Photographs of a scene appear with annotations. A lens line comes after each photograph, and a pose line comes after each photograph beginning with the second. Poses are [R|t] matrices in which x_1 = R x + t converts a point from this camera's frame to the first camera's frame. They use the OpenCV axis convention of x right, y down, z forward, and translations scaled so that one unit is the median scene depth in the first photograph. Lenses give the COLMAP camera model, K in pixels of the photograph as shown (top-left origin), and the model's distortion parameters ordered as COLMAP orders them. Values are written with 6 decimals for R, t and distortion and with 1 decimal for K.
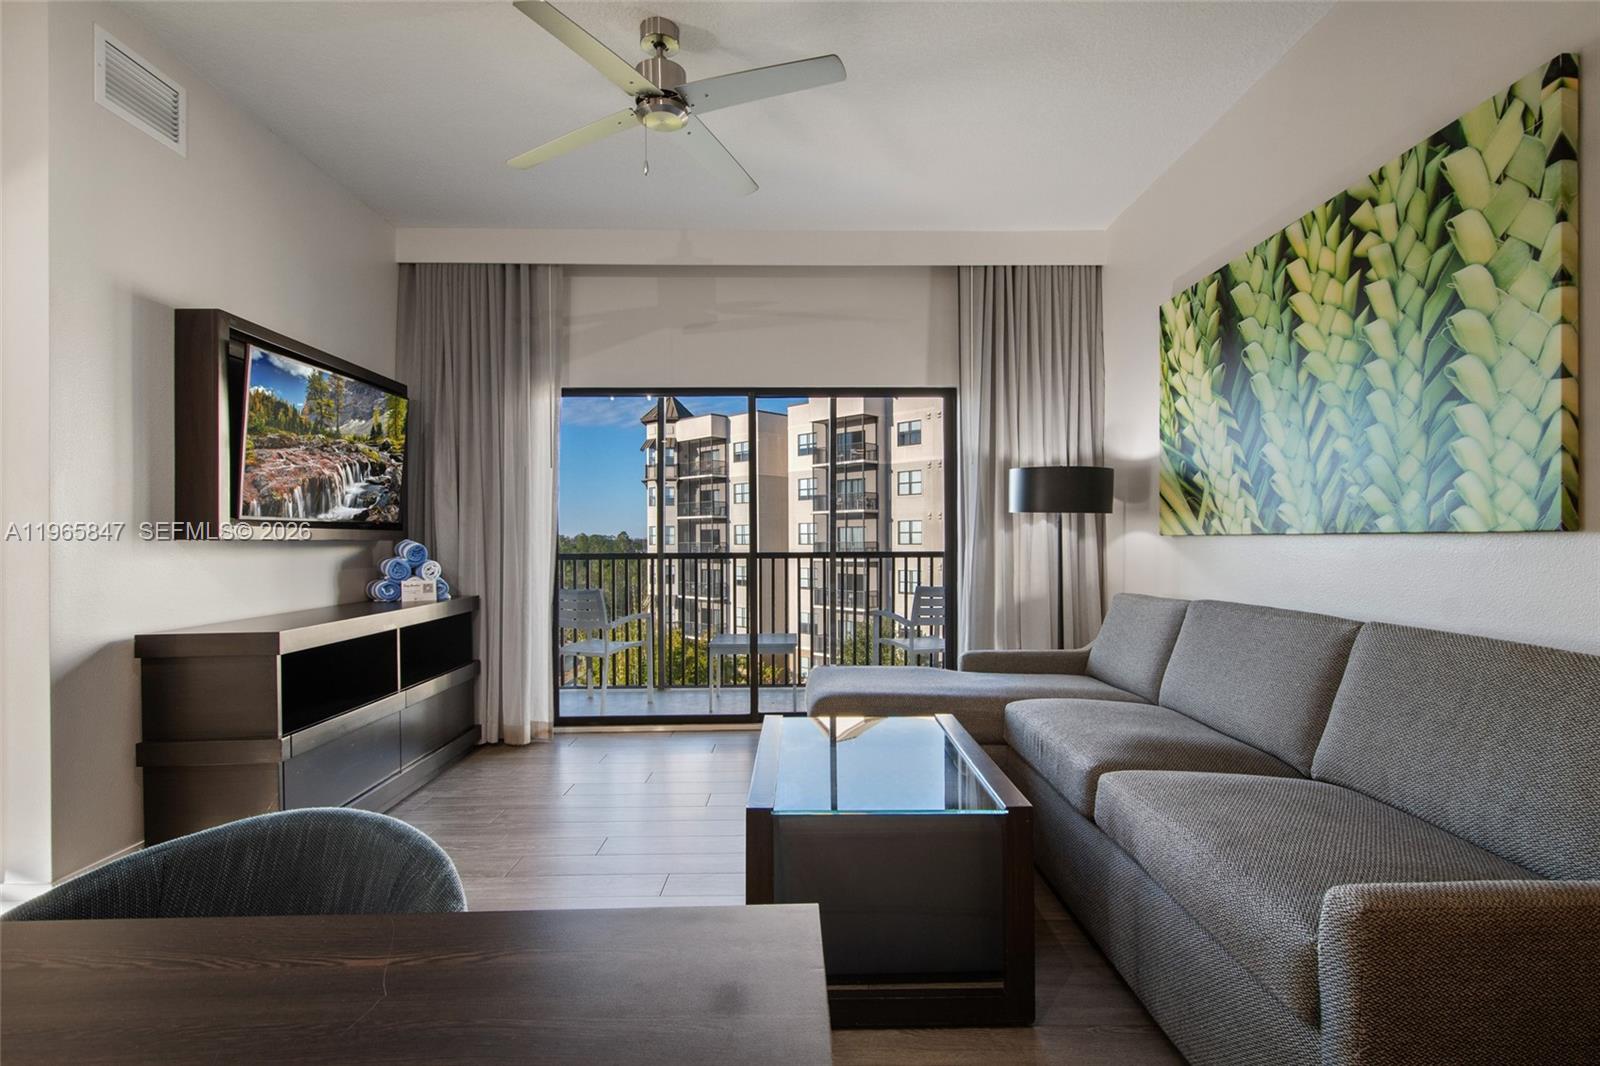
lens RADIAL K [[748.1, 0, 800.0], [0, 748.1, 533.0], [0, 0, 1]] dist [0.001532, -0.000417]
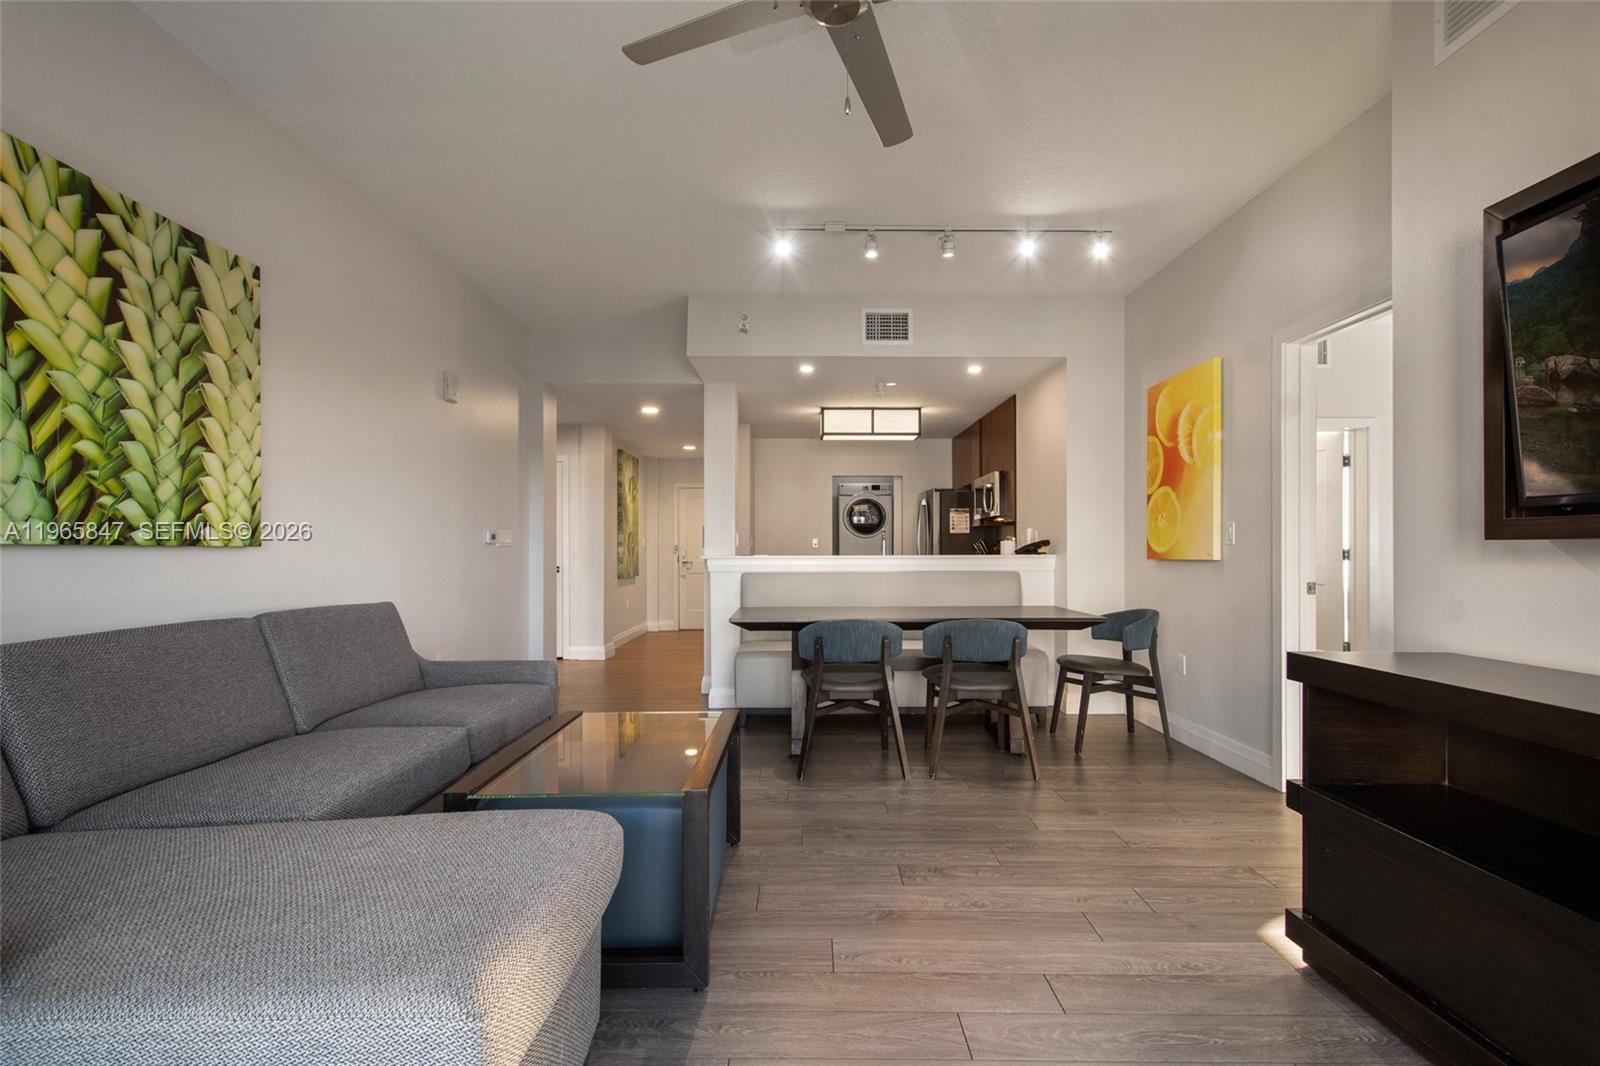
lens RADIAL K [[710.6, 0, 801.8], [0, 710.6, 553.1], [0, 0, 1]] dist [-0.000180, -0.000192]
pose [[-0.999971, 0.006431, 0.004103, -0.130329], [0.006401, 0.999954, -0.007109, 0.018697], [-0.004148, -0.007083, -0.999966, 1.513387]]
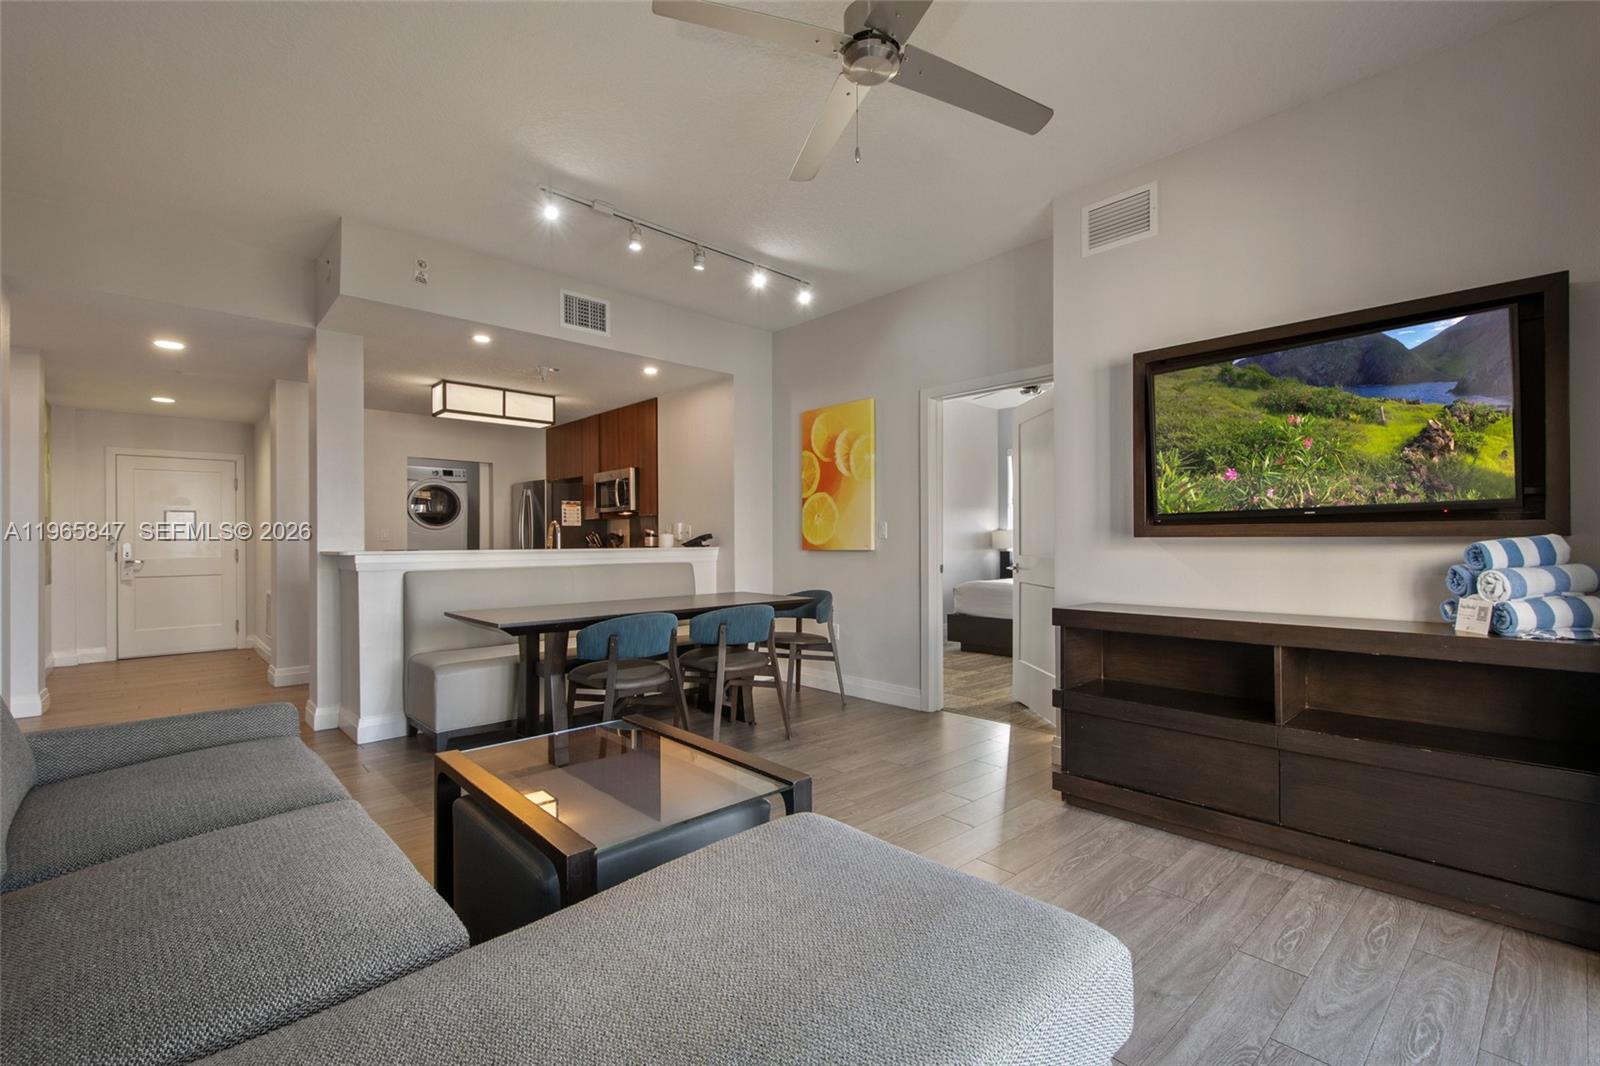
lens RADIAL K [[698.1, 0, 804.0], [0, 698.1, 542.6], [0, 0, 1]] dist [0.010321, -0.000002]
pose [[-0.736798, 0.008778, -0.676056, 0.387853], [0.014303, 0.999894, -0.002604, 0.010421], [0.675962, -0.011588, -0.736846, 1.356269]]
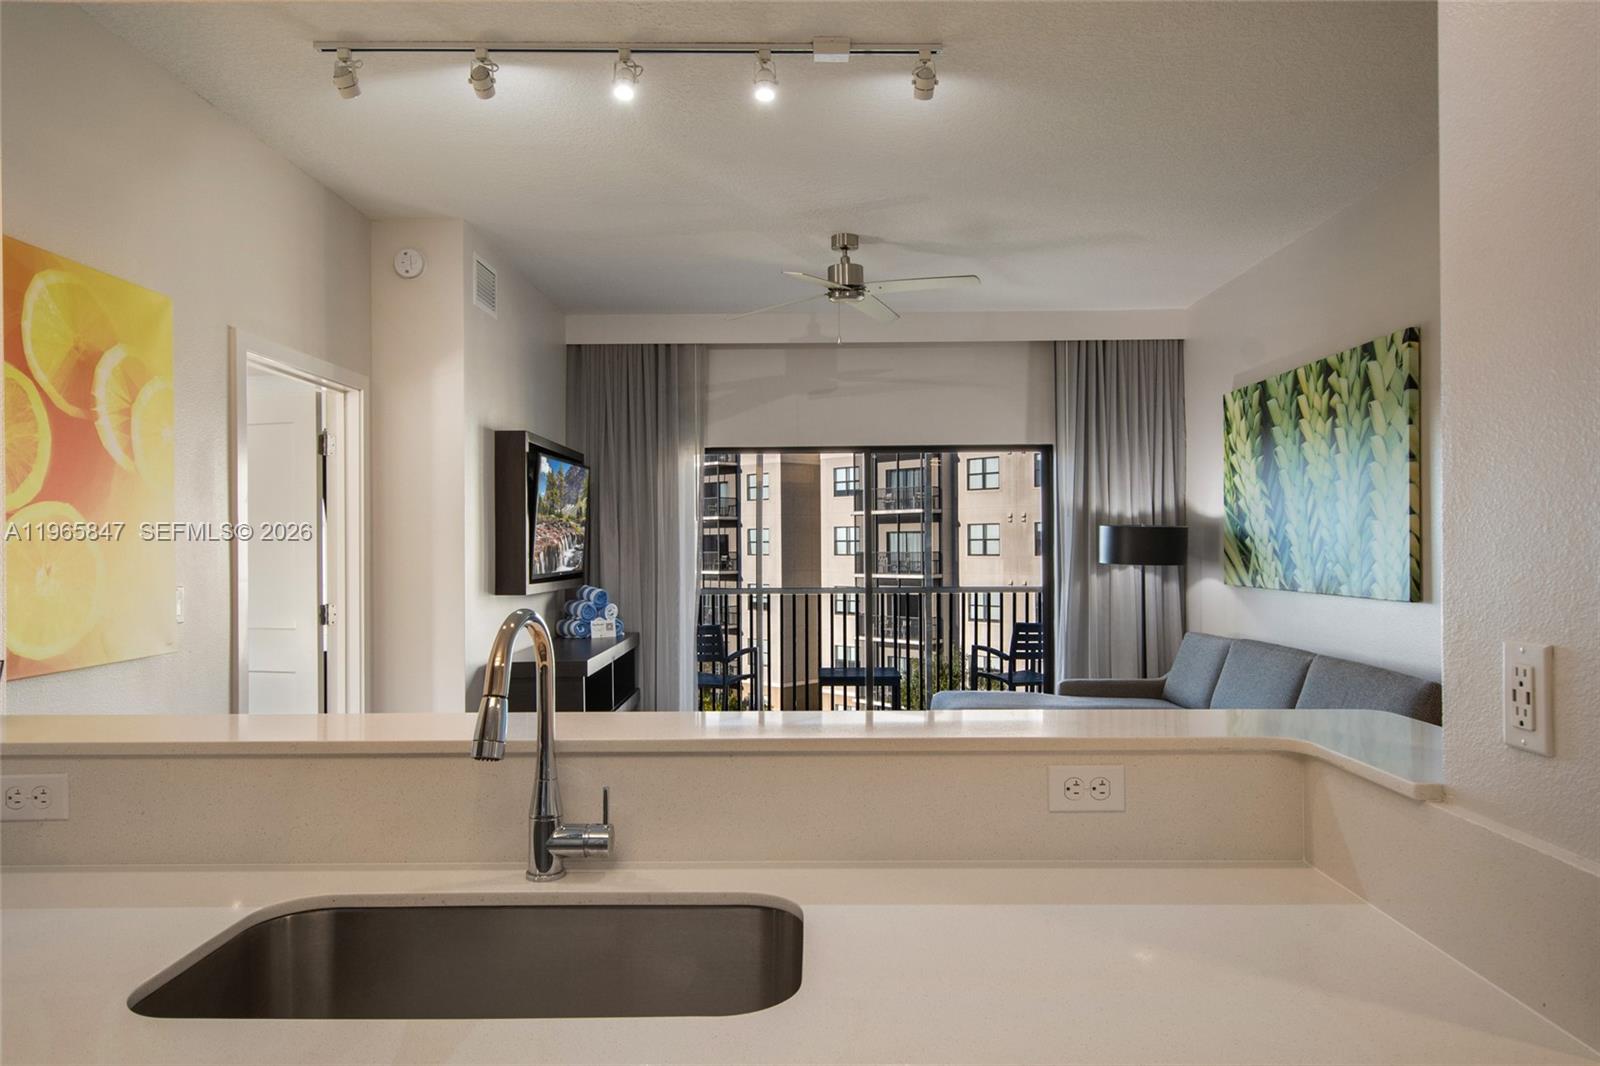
lens RADIAL K [[1028.3, 0, 800.0], [0, 1028.3, 533.0], [0, 0, 1]] dist [0.007154, 0.001410]
pose [[0.999612, -0.001912, -0.027793, -0.191673], [0.001823, 0.999993, -0.003231, -0.091698], [0.027799, 0.003179, 0.999608, -0.828565]]
